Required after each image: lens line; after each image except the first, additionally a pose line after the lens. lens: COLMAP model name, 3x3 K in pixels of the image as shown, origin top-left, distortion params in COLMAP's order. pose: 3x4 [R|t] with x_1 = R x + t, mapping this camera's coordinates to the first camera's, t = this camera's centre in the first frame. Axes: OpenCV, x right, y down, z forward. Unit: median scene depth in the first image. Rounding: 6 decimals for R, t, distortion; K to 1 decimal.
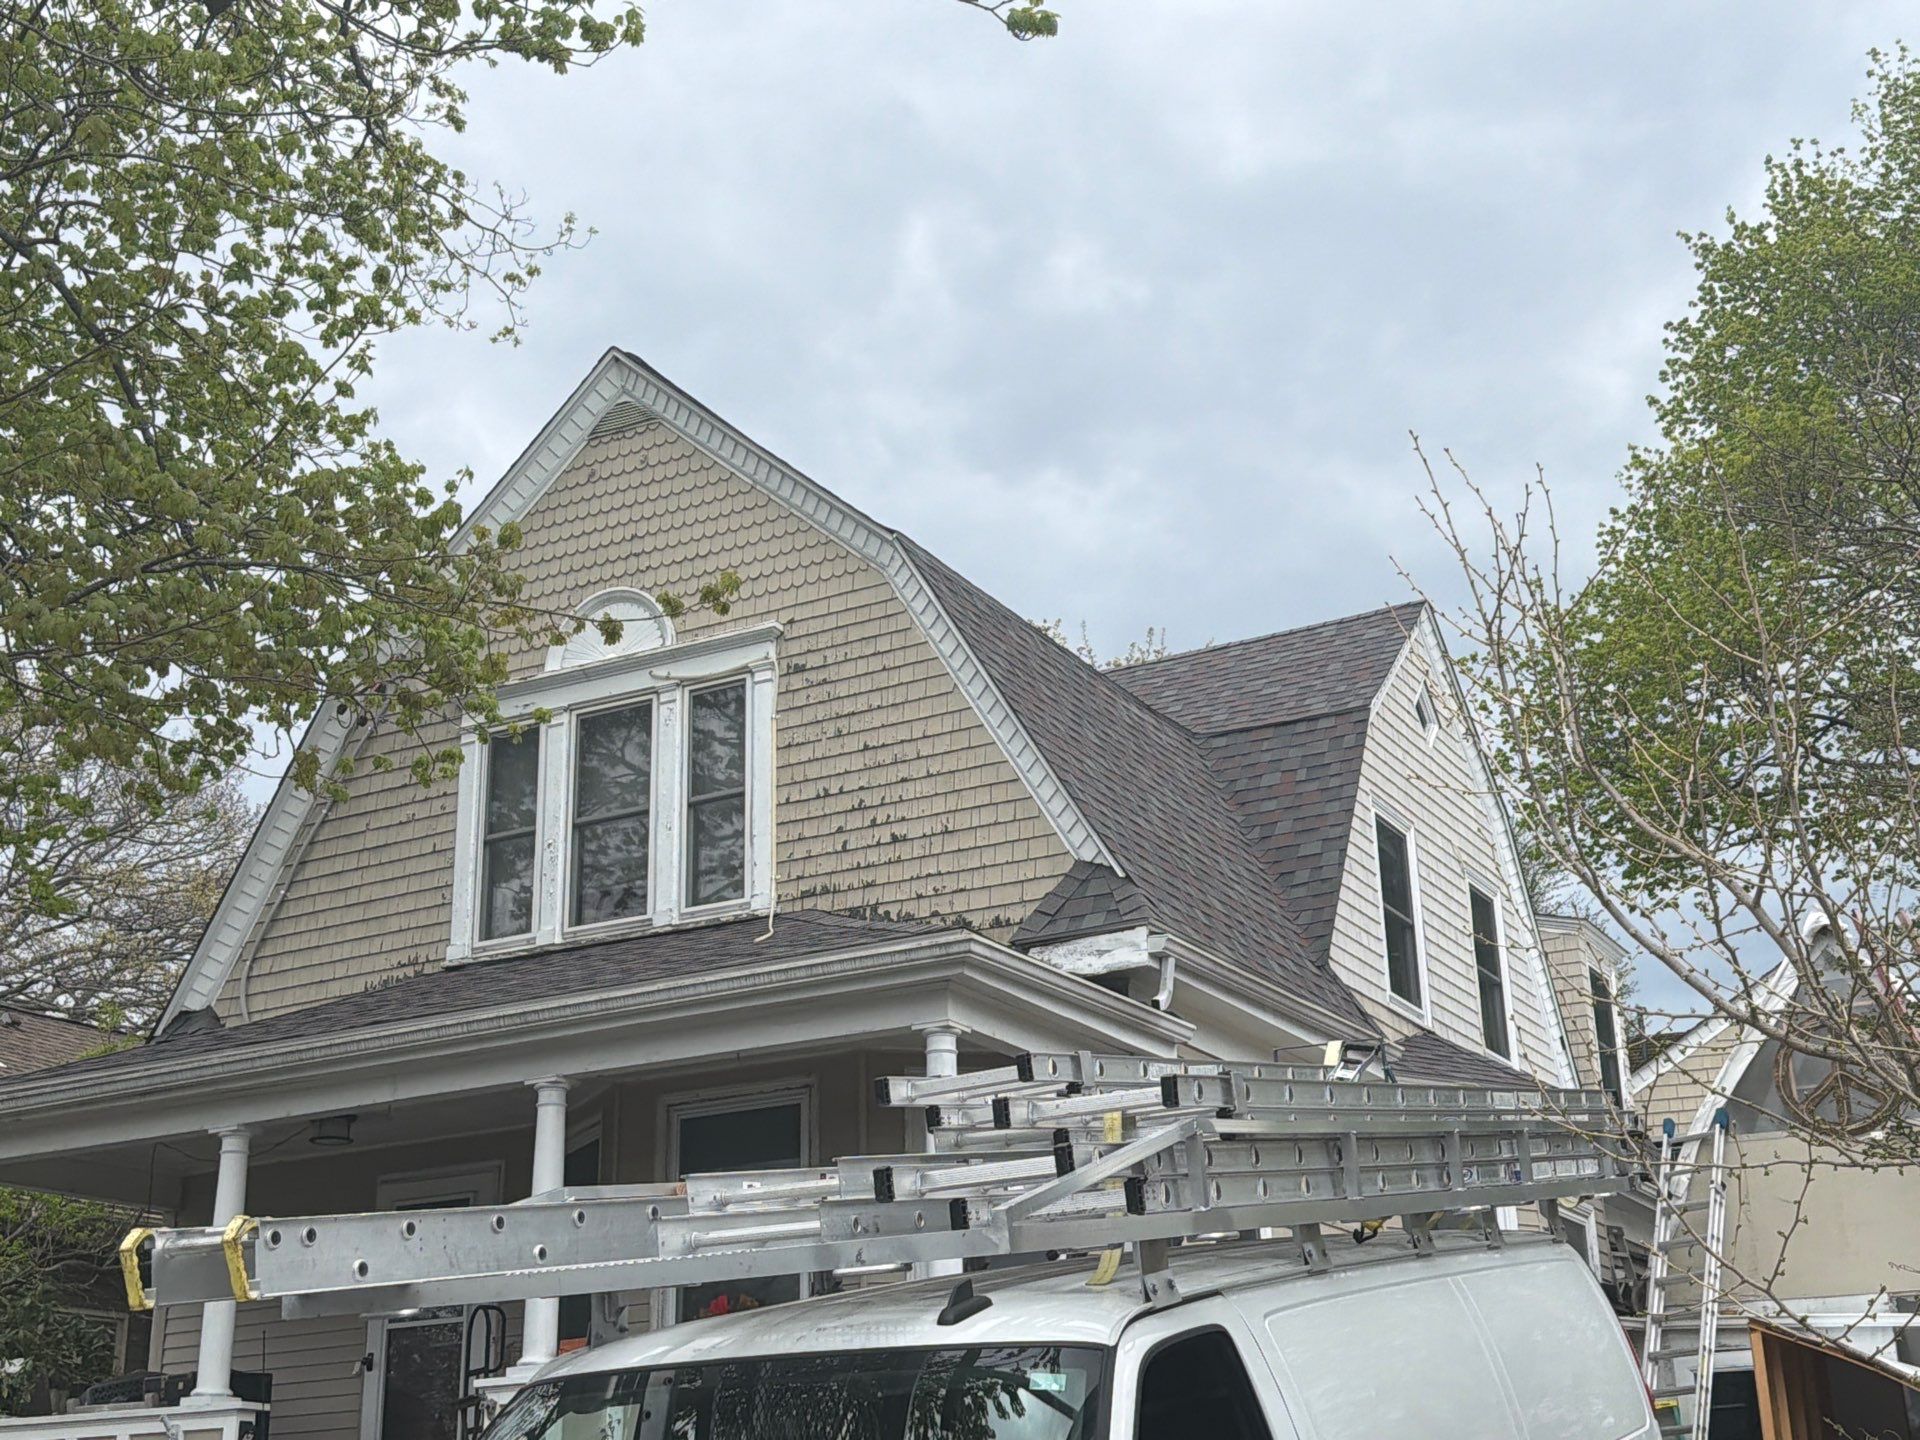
lens RADIAL K [[2488.3, 0, 961.4], [0, 2488.3, 717.1], [0, 0, 1]] dist [0.123406, 0.000000]
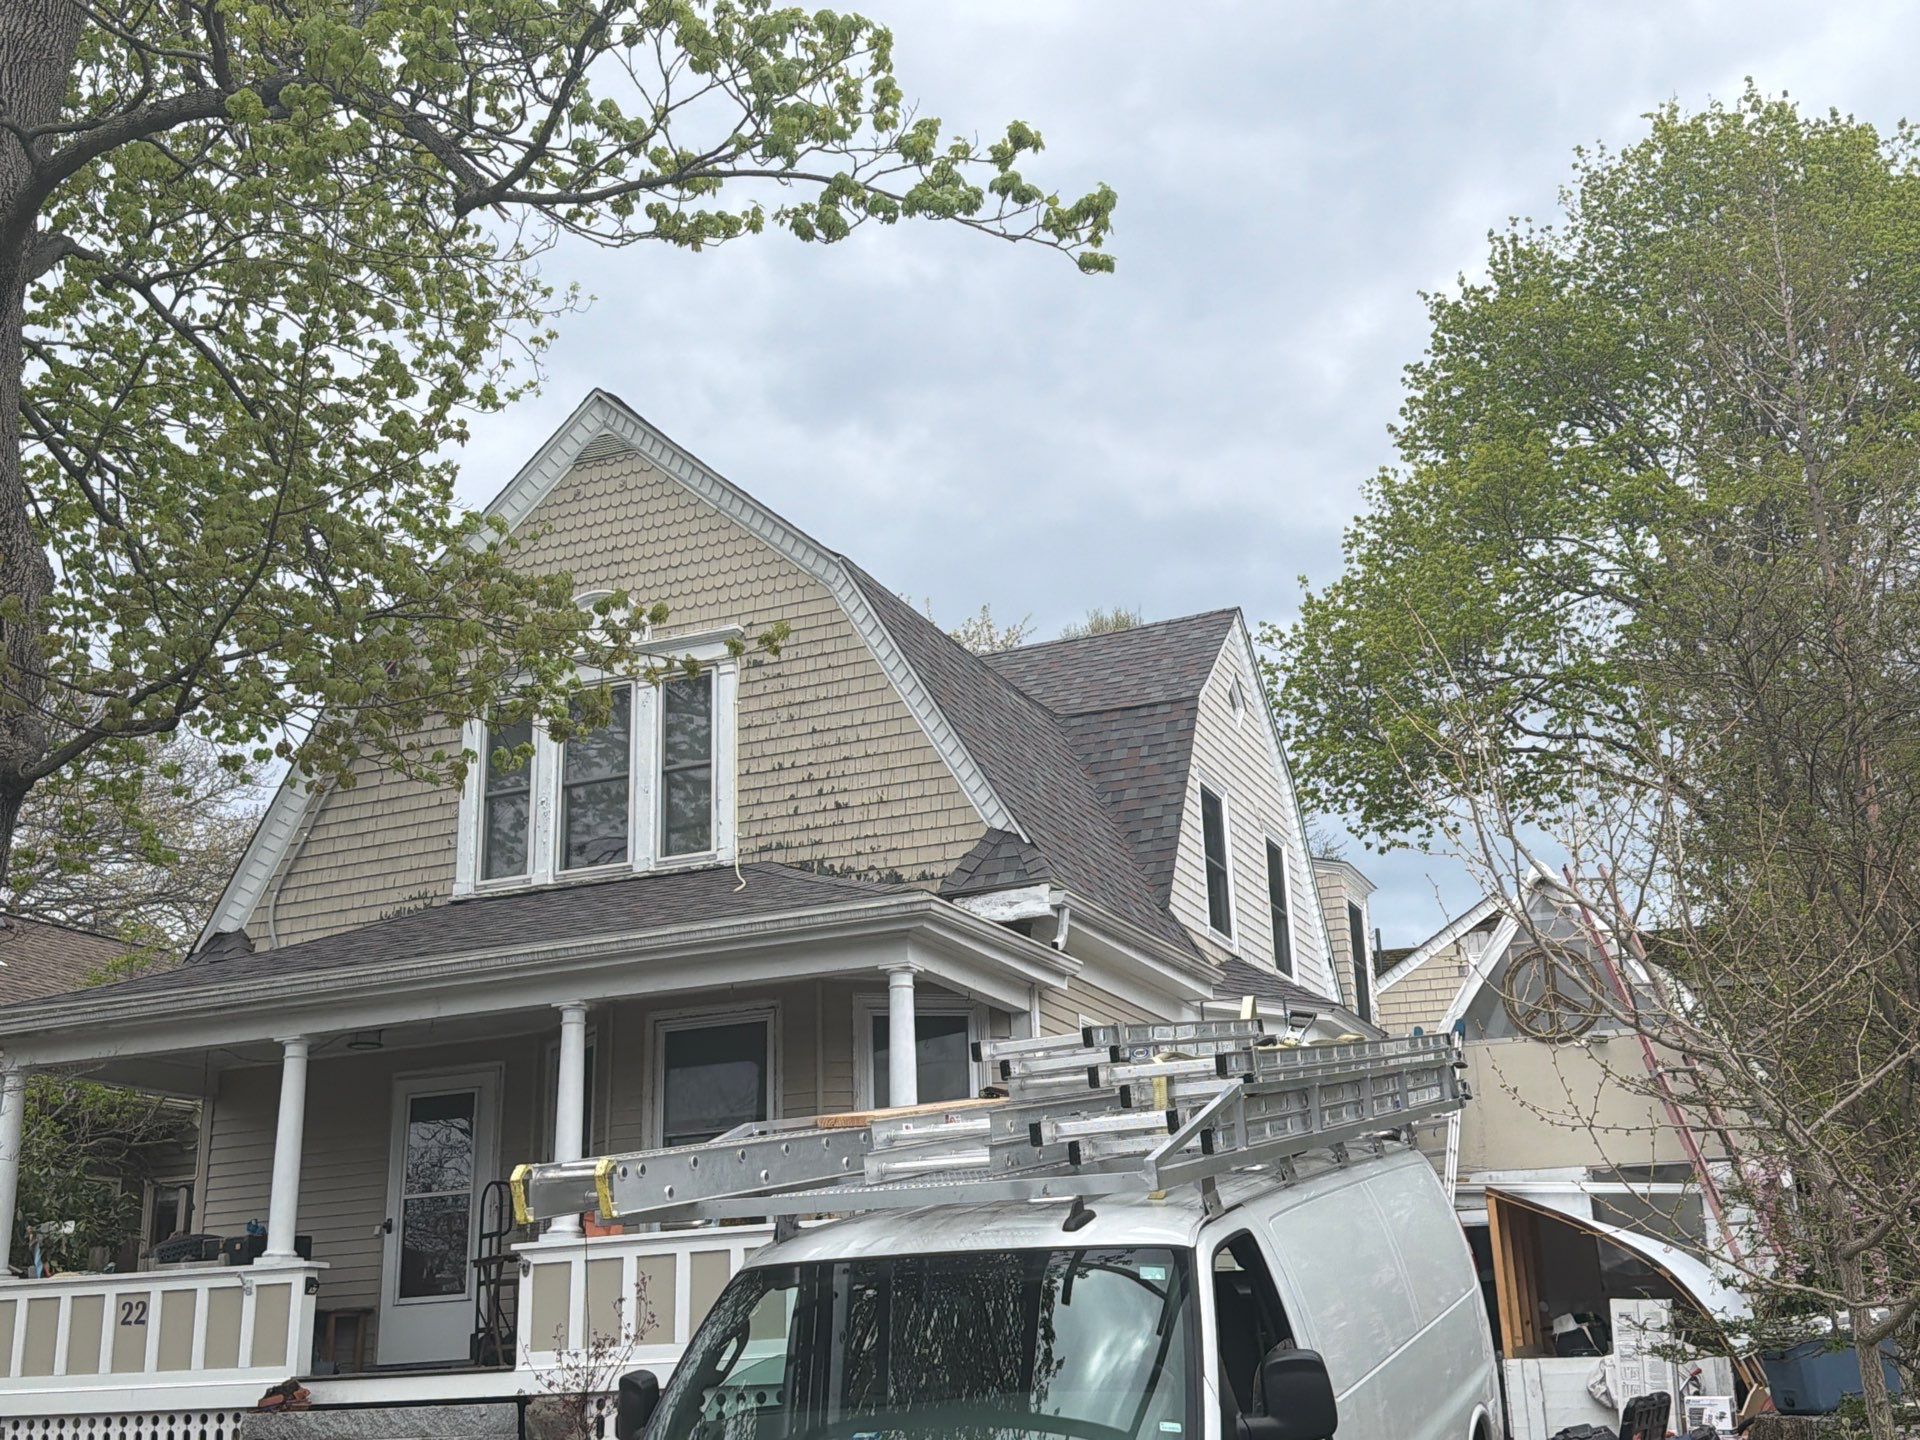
lens RADIAL K [[2167.6, 0, 956.3], [0, 2167.6, 720.6], [0, 0, 1]] dist [0.158001, 0.000000]
pose [[0.994897, 0.021469, 0.098580, -0.071938], [-0.025000, 0.999084, 0.034720, -0.031002], [-0.097745, -0.037007, 0.994523, -0.074264]]
